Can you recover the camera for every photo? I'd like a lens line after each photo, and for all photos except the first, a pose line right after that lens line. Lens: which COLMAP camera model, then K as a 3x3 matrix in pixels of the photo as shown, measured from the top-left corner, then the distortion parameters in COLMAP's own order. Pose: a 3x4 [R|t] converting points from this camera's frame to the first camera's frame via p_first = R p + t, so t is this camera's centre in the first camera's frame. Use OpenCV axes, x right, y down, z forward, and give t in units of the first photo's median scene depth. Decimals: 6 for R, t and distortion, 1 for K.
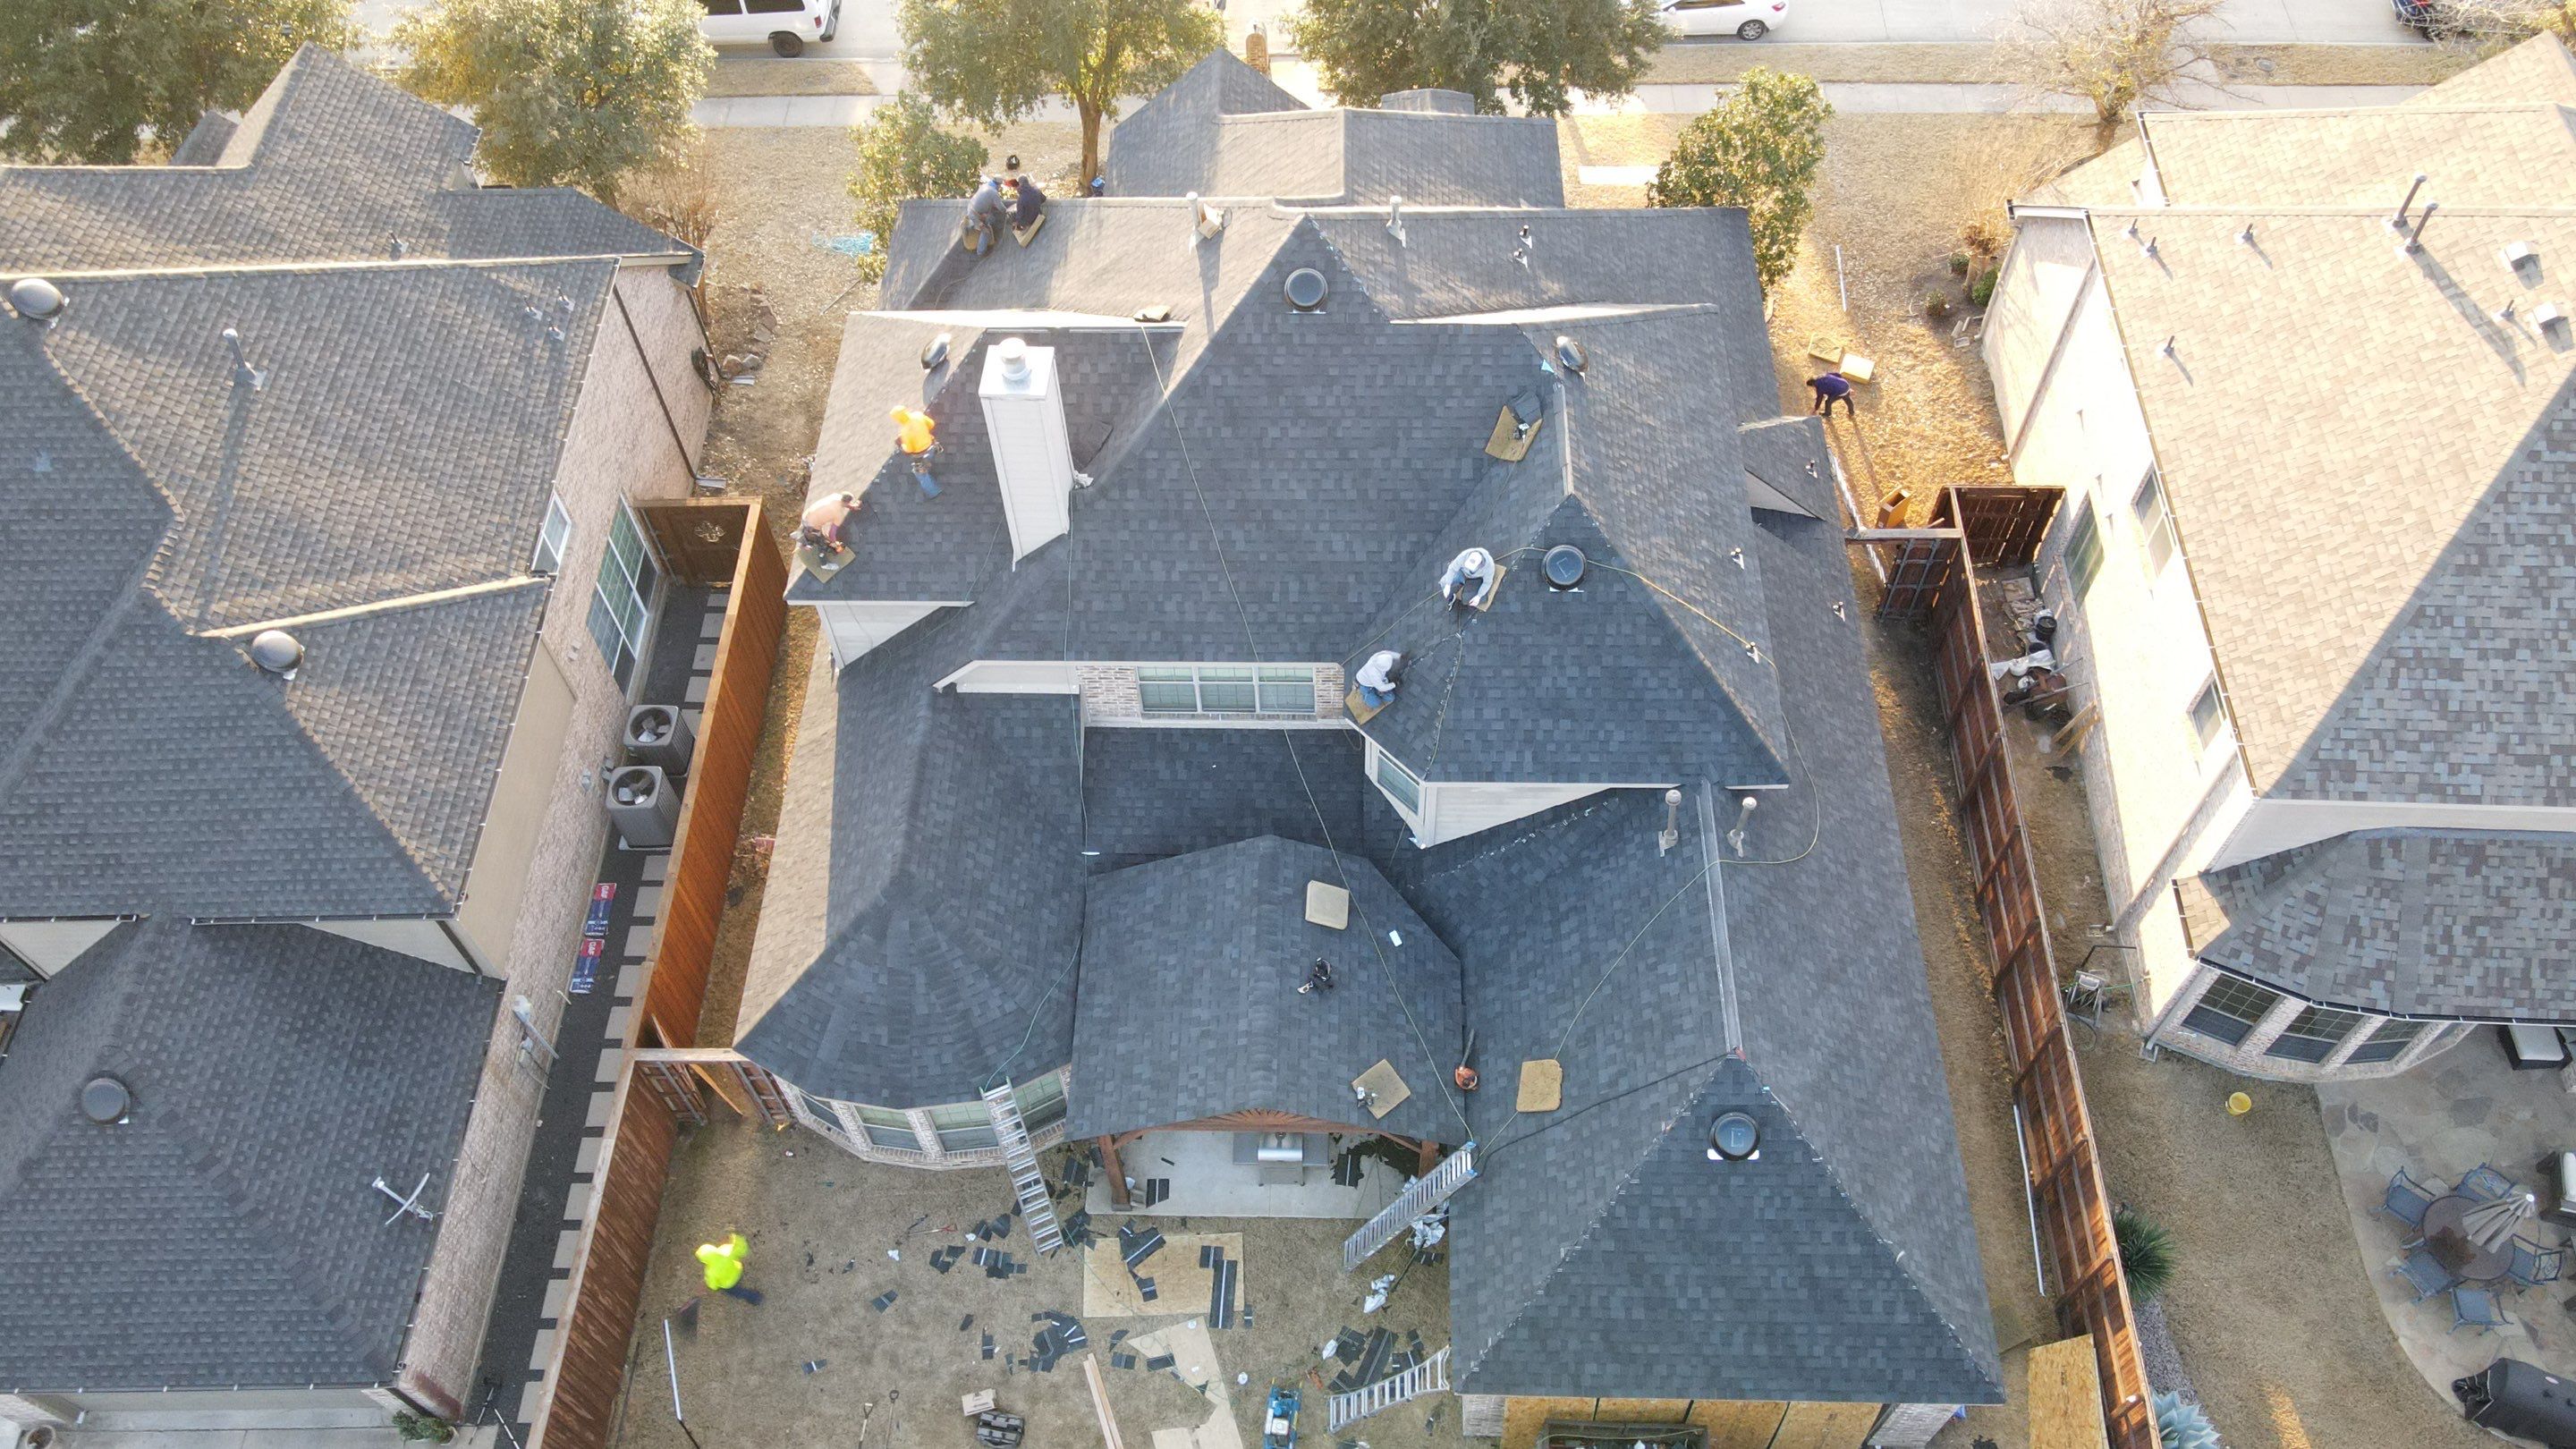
lens RADIAL K [[1881.7, 0, 1288.0], [0, 1881.7, 724.5], [0, 0, 1]] dist [0.033410, -0.018529]
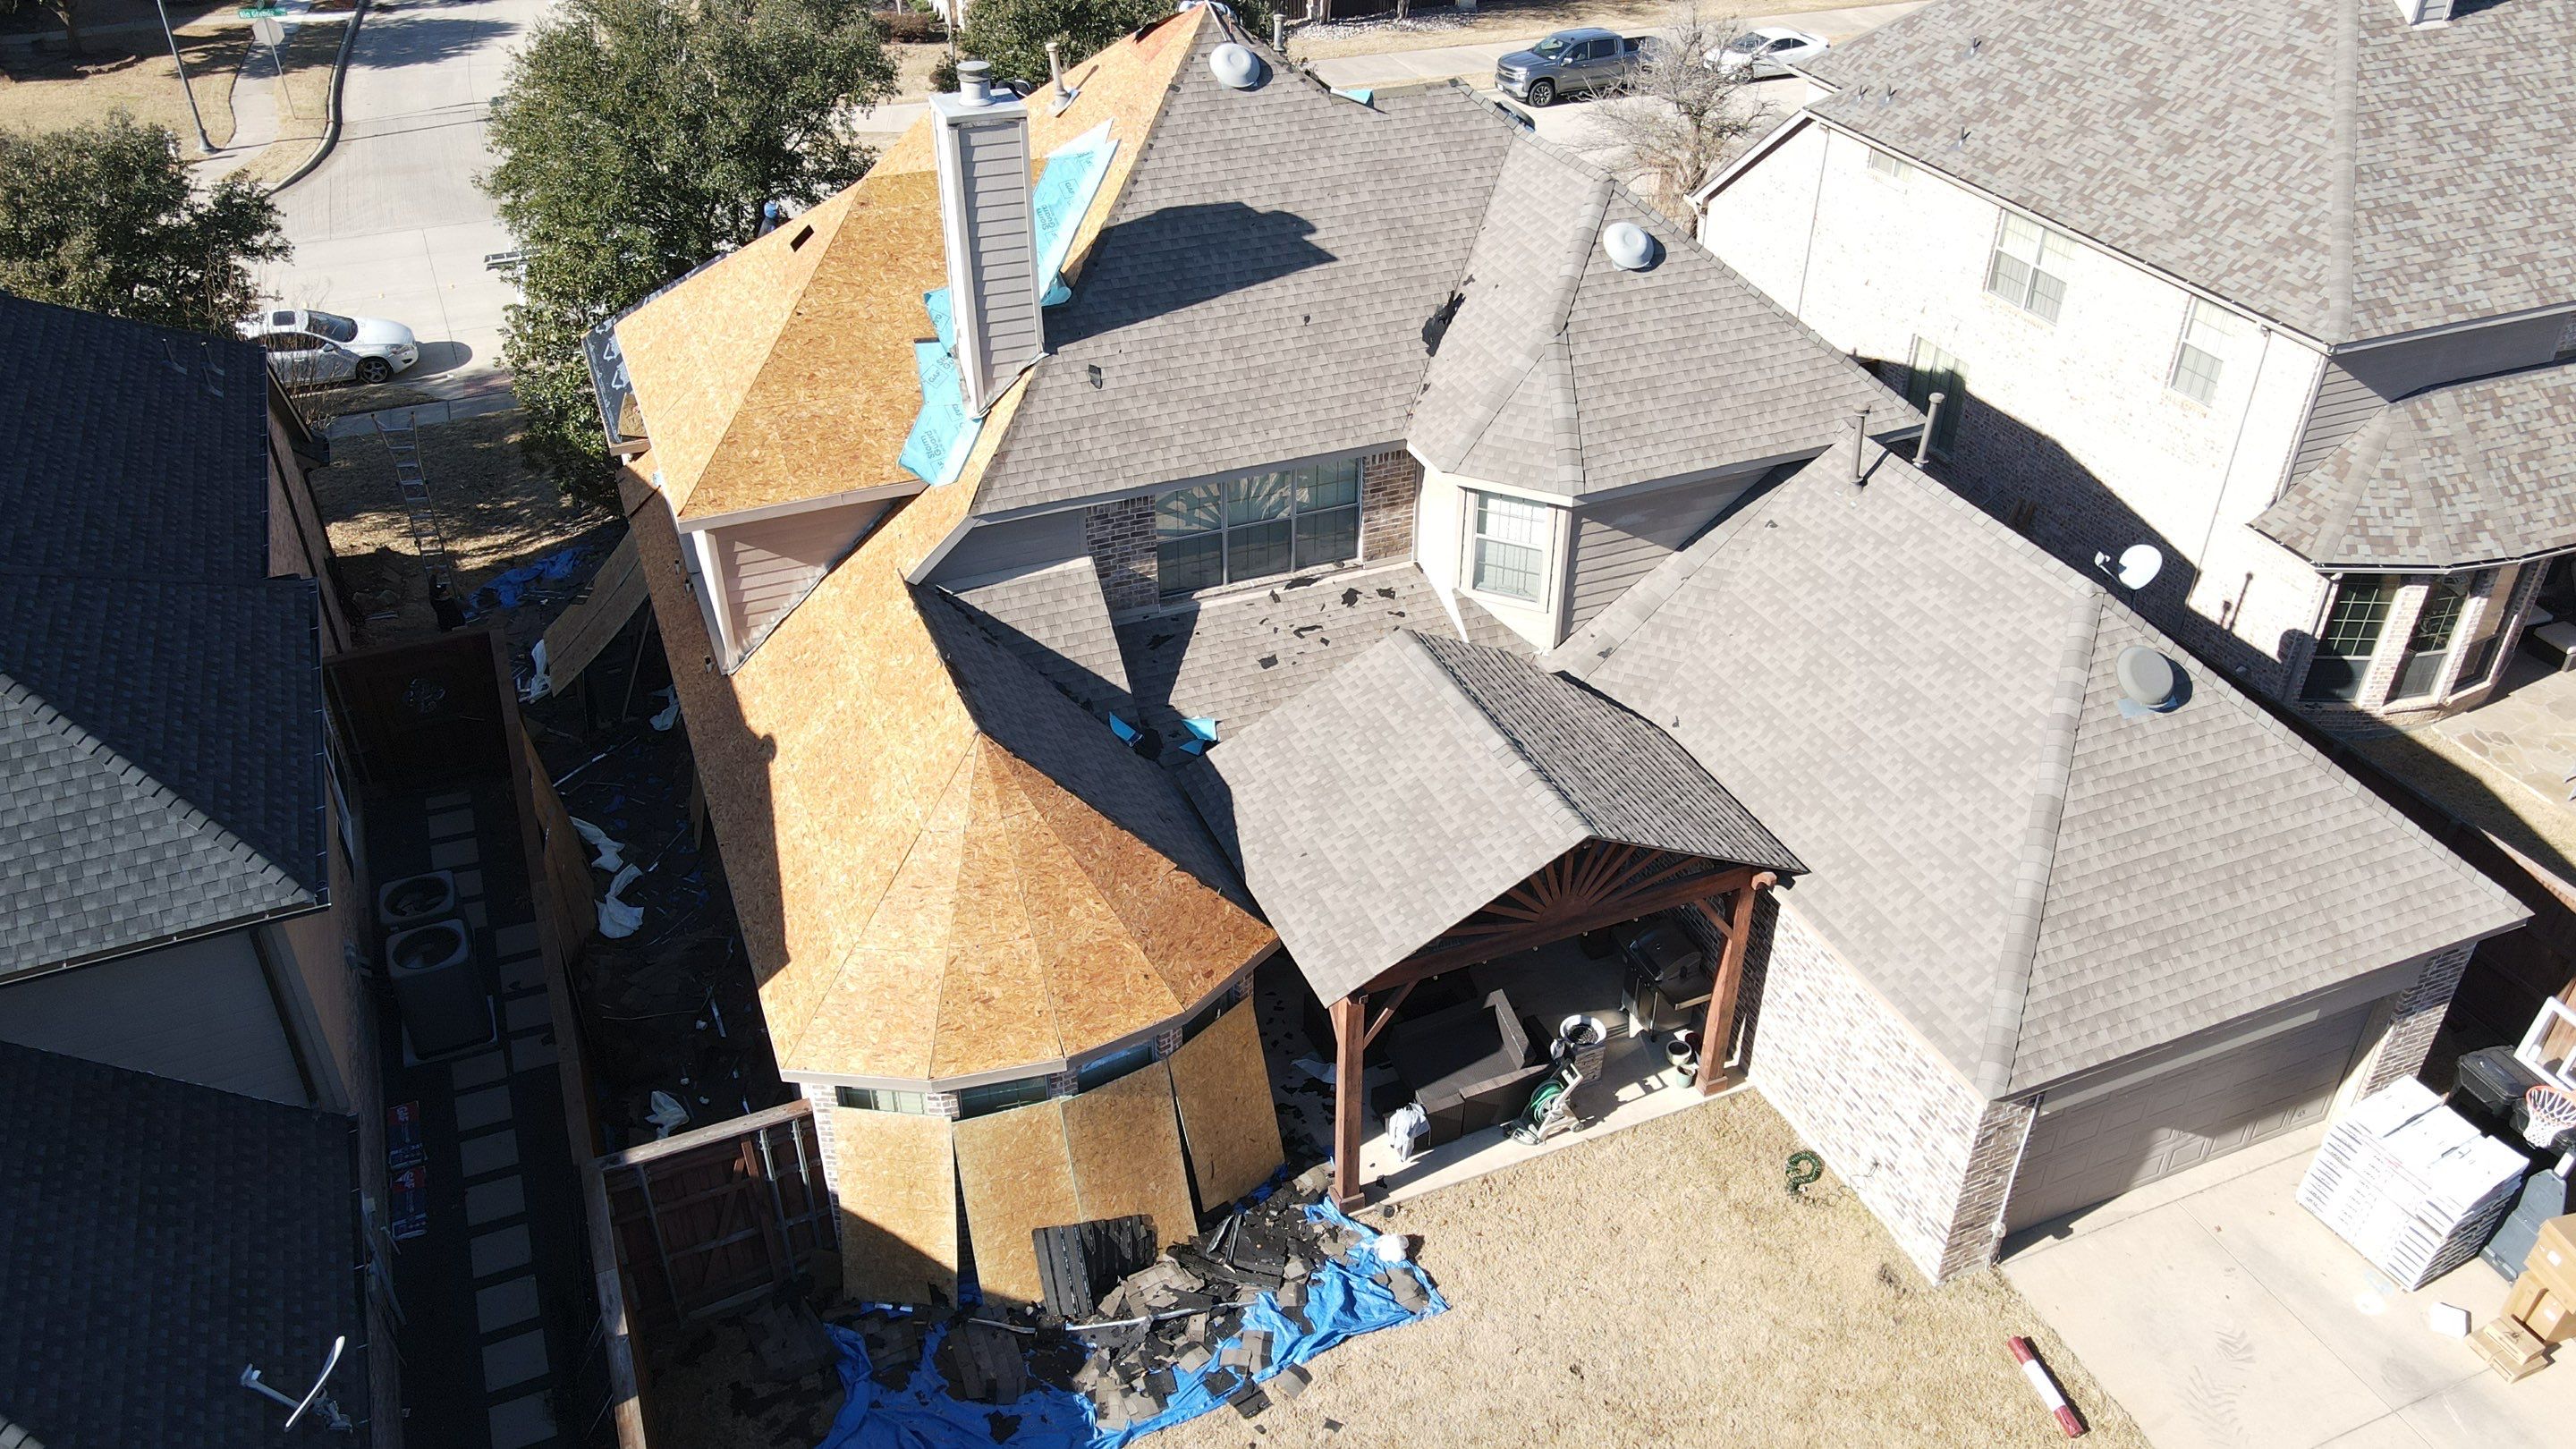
lens RADIAL K [[1881.7, 0, 1288.0], [0, 1881.7, 724.5], [0, 0, 1]] dist [0.033410, -0.018529]
pose [[0.912641, -0.203121, 0.354722, -0.360008], [0.318702, 0.896989, -0.306333, 0.338922], [-0.255959, 0.392623, 0.883364, 0.350658]]
